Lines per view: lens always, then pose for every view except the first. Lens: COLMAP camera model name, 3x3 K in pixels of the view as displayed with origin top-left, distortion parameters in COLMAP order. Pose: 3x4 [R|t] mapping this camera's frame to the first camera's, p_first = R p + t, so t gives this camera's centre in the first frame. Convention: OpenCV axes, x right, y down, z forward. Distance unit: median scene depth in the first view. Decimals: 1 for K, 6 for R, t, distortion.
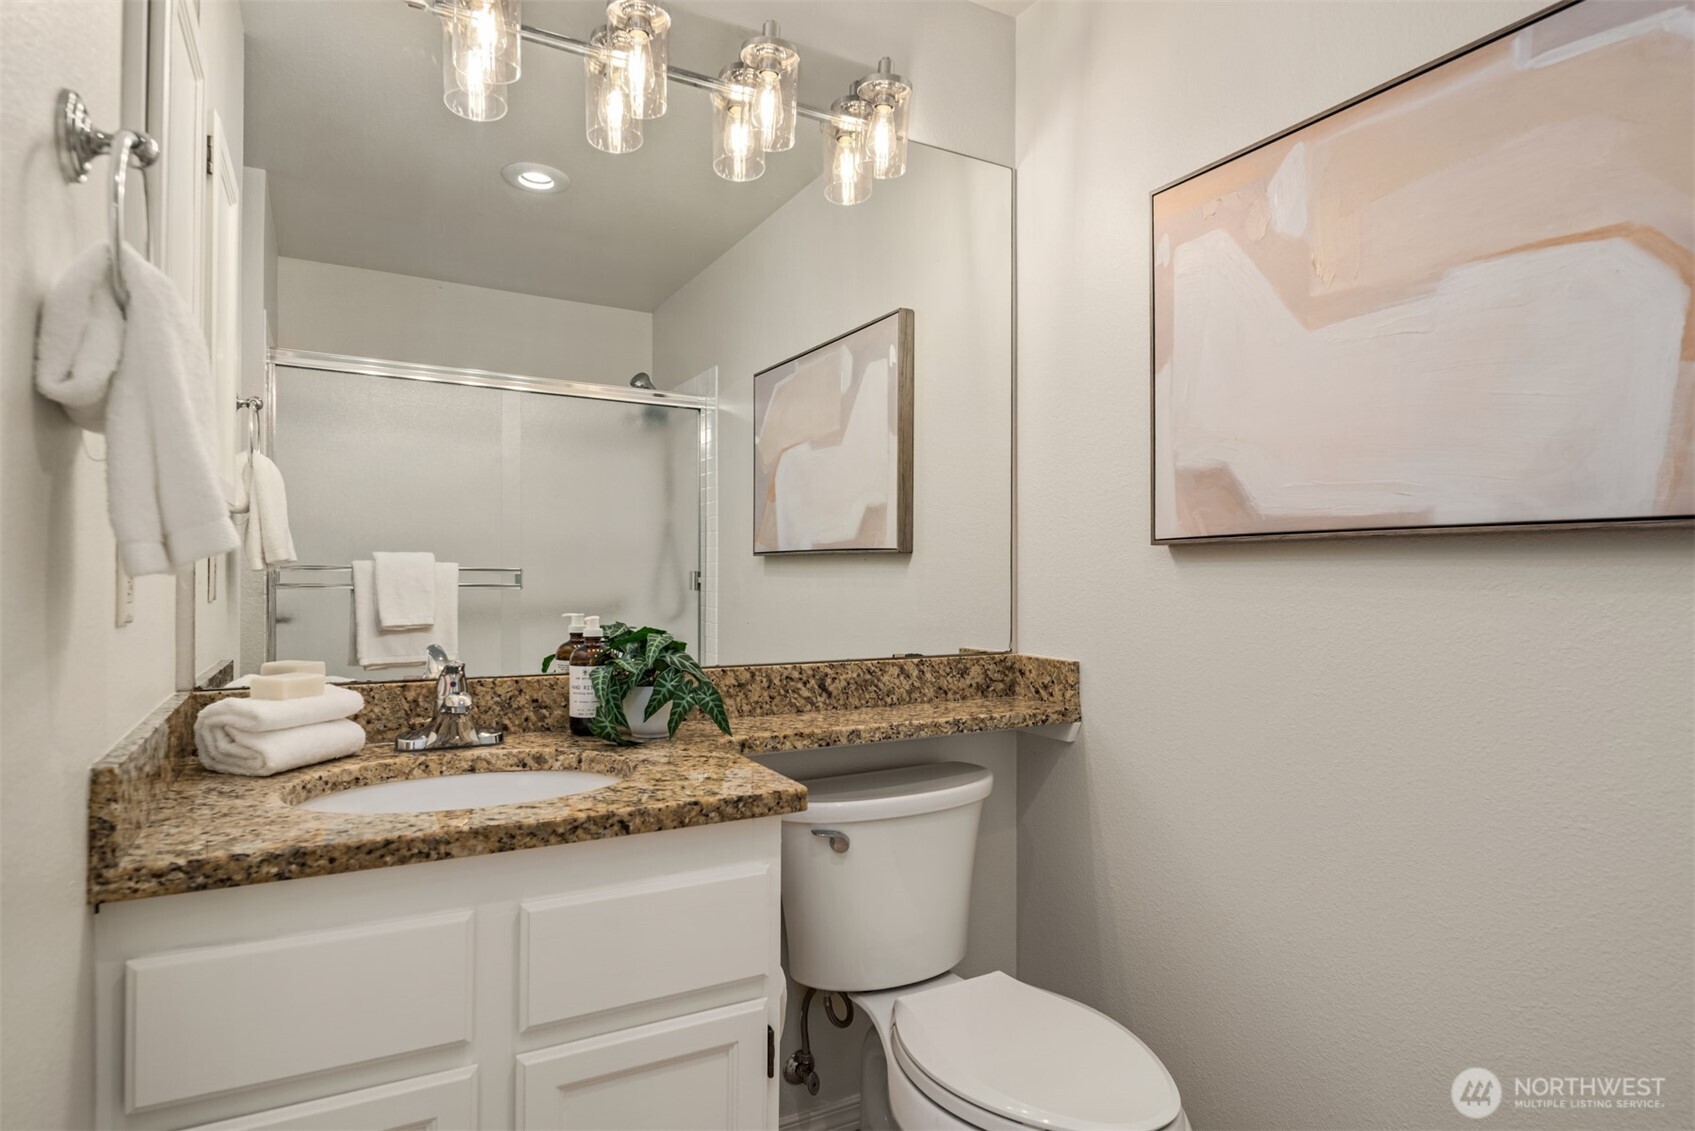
lens RADIAL K [[925.7, 0, 845.1], [0, 925.7, 564.4], [0, 0, 1]] dist [0.001679, -0.005456]
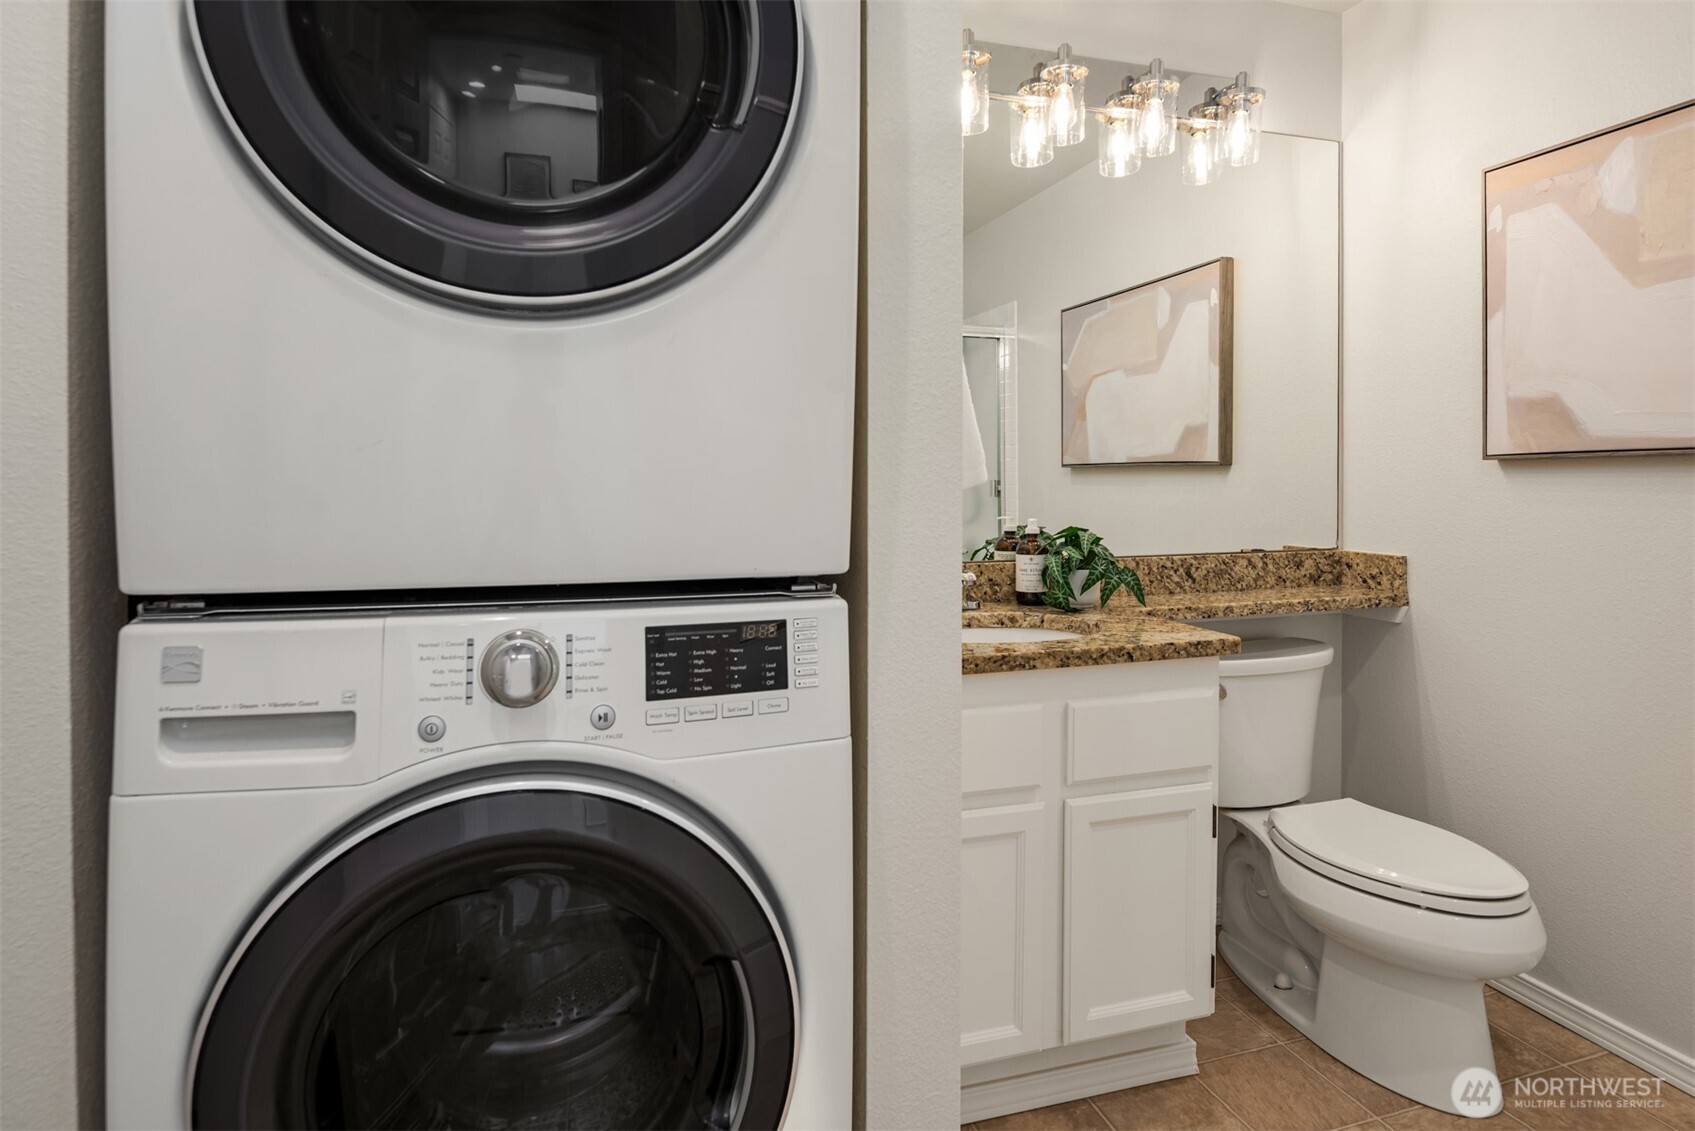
lens RADIAL K [[925.7, 0, 852.6], [0, 925.7, 488.4], [0, 0, 1]] dist [0.001679, -0.005456]
pose [[0.979492, -0.008460, -0.201304, -0.226475], [0.012807, 0.999712, 0.020301, -0.017683], [0.201074, -0.022463, 0.979318, -0.345021]]
